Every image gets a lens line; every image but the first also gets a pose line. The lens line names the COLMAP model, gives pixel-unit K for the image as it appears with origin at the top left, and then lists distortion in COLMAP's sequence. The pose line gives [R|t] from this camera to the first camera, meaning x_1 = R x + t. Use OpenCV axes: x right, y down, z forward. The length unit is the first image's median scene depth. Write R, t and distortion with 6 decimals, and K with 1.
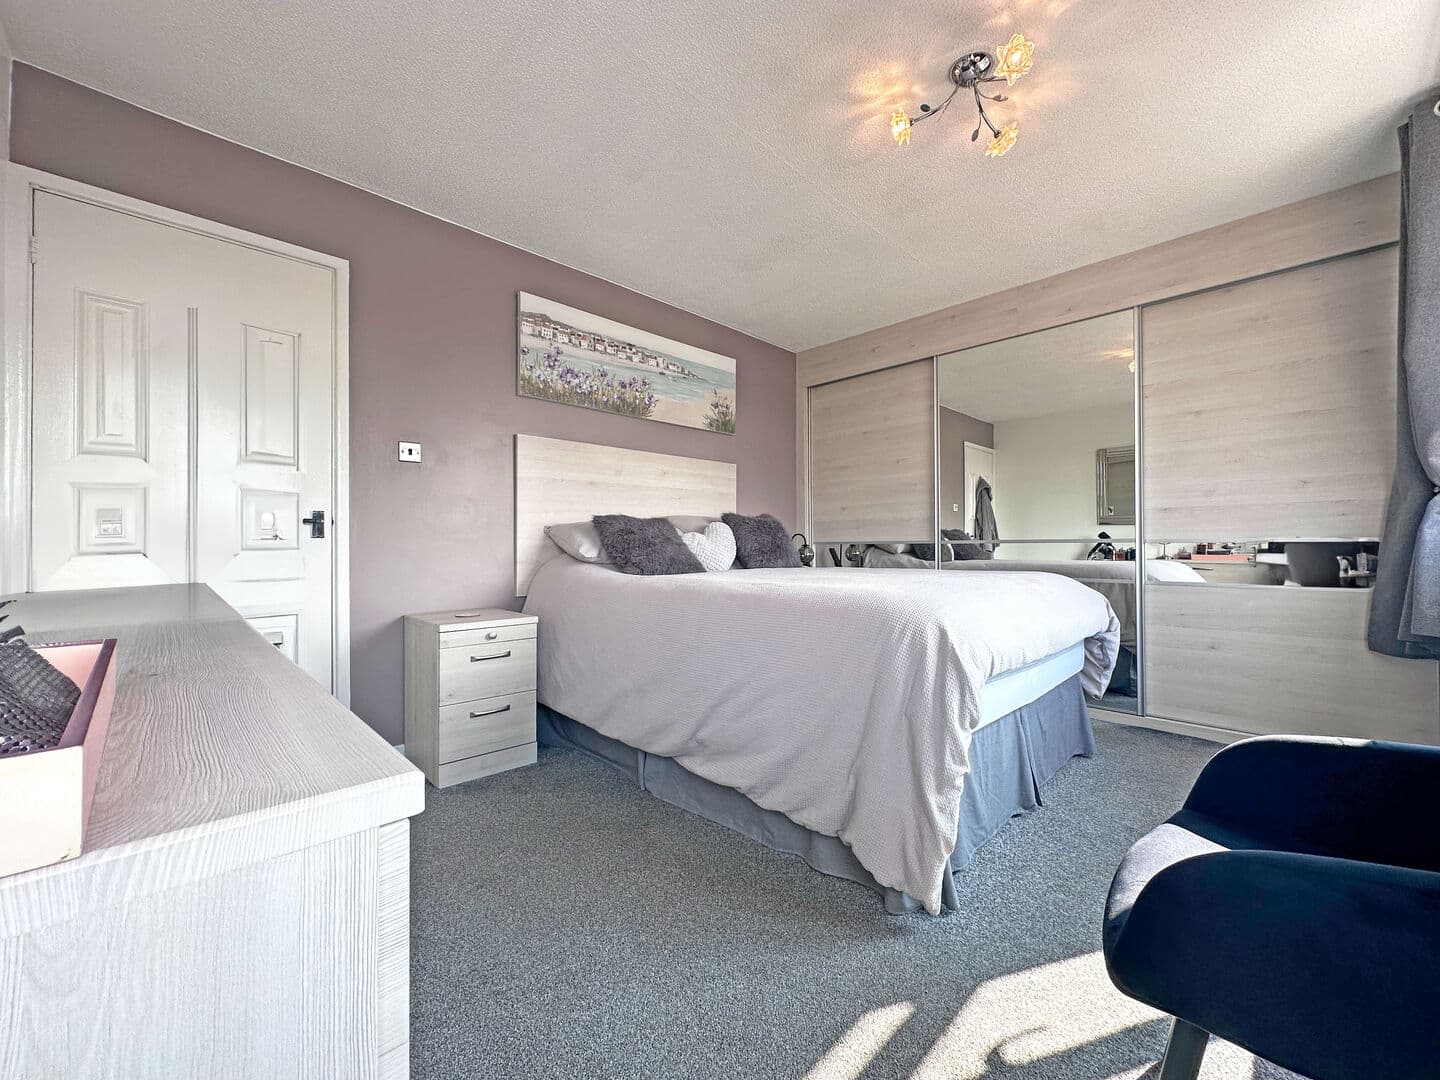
lens RADIAL K [[573.2, 0, 720.3], [0, 573.2, 543.0], [0, 0, 1]] dist [-0.000884, -0.000474]
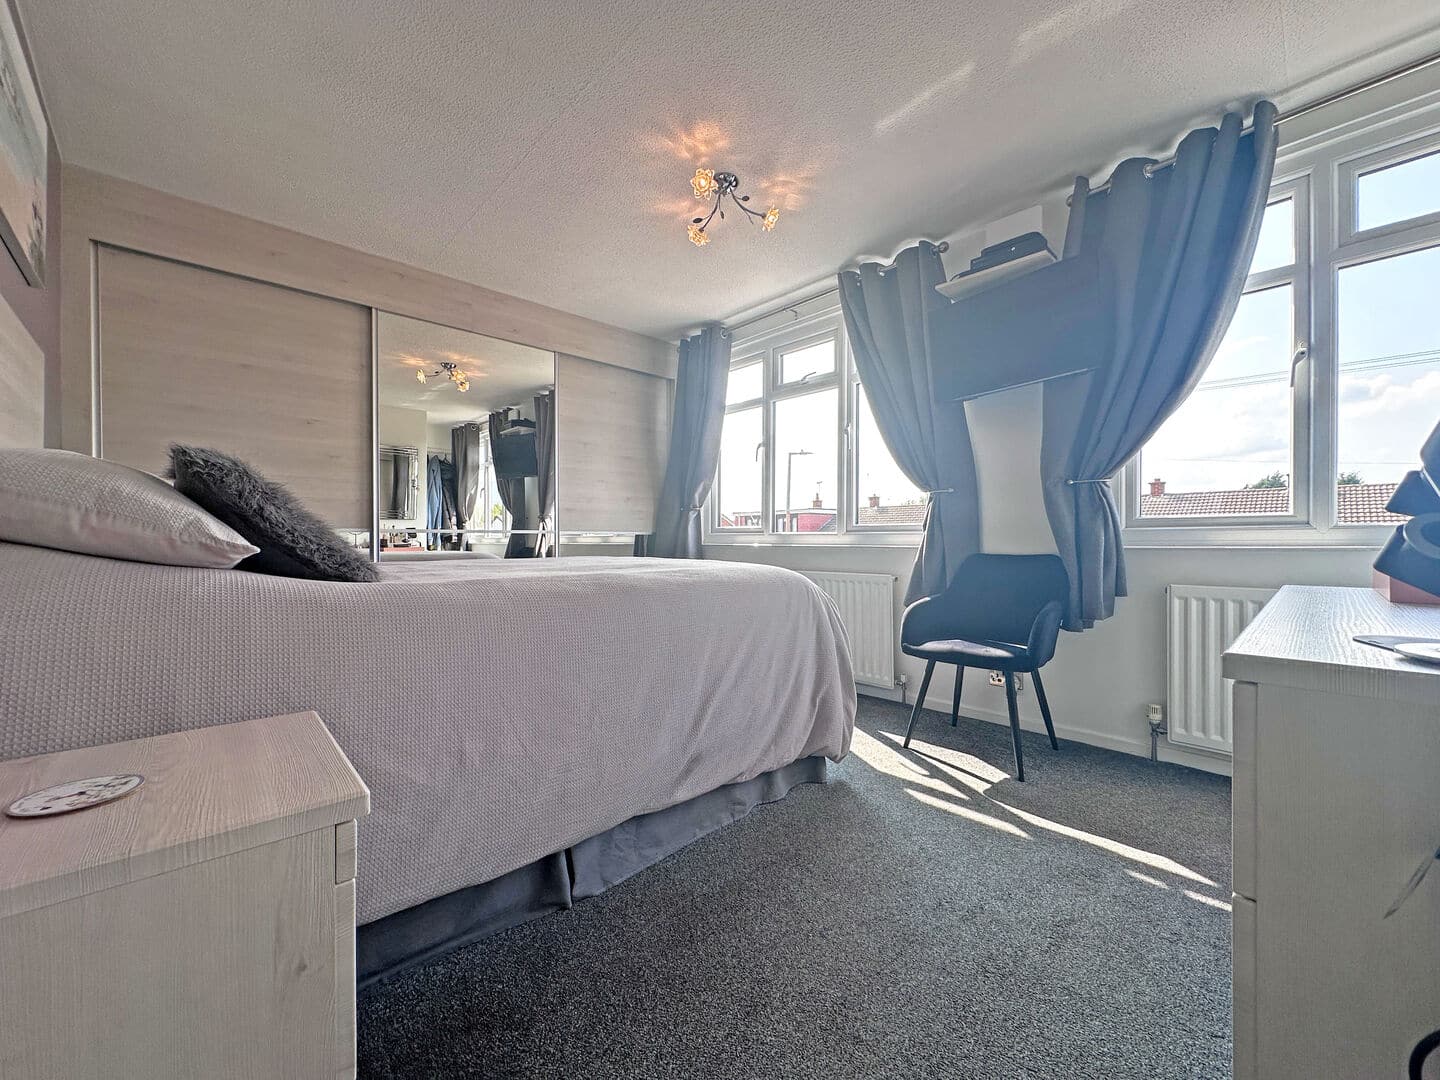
lens RADIAL K [[573.2, 0, 720.3], [0, 573.2, 543.0], [0, 0, 1]] dist [-0.000884, -0.000474]
pose [[0.019361, -0.004741, 0.999801, -0.894345], [-0.003990, 0.999980, 0.004819, 0.020057], [-0.999805, -0.004083, 0.019341, 0.946376]]
